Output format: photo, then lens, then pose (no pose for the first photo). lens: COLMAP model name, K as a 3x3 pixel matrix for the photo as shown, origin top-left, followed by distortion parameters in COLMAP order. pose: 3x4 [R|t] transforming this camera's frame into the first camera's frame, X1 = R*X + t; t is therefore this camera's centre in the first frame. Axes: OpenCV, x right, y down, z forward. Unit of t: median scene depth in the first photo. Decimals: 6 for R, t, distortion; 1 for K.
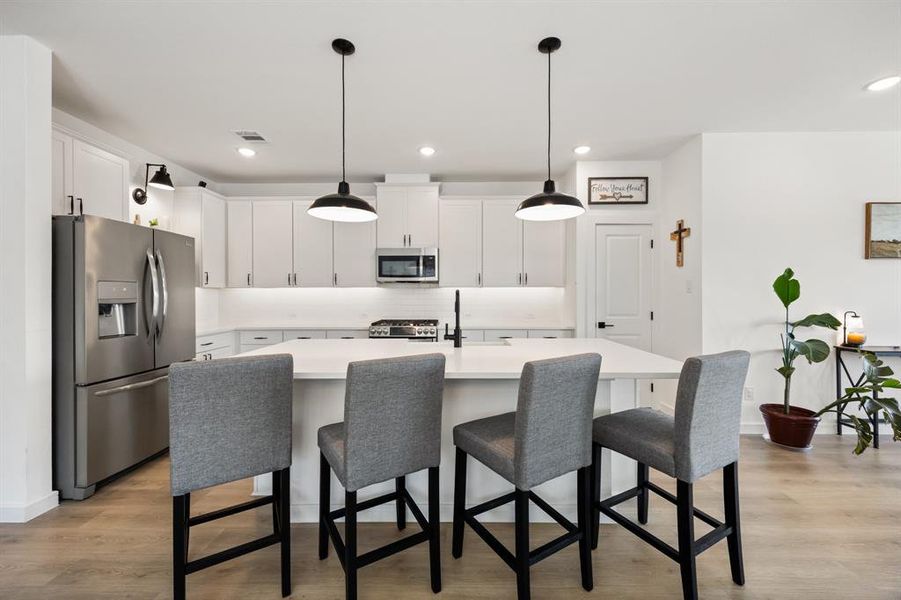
lens RADIAL K [[352.3, 0, 452.0], [0, 352.3, 296.7], [0, 0, 1]] dist [0.002175, 0.000051]
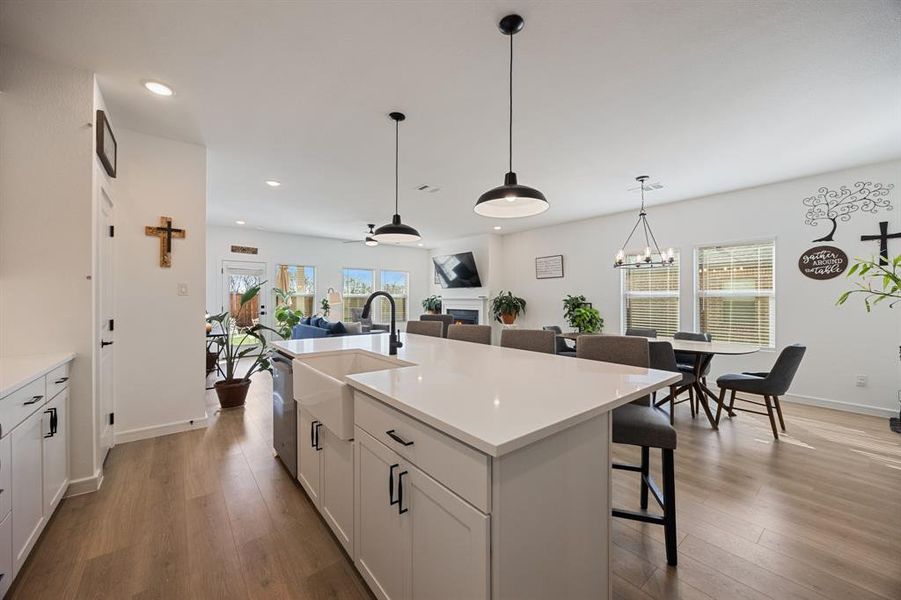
lens RADIAL K [[343.7, 0, 452.8], [0, 343.7, 299.3], [0, 0, 1]] dist [-0.001938, -0.000077]
pose [[-0.631957, 0.000519, 0.775003, -0.482939], [0.003558, 0.999991, 0.002231, -0.000156], [-0.774995, 0.004168, -0.631953, 0.899180]]
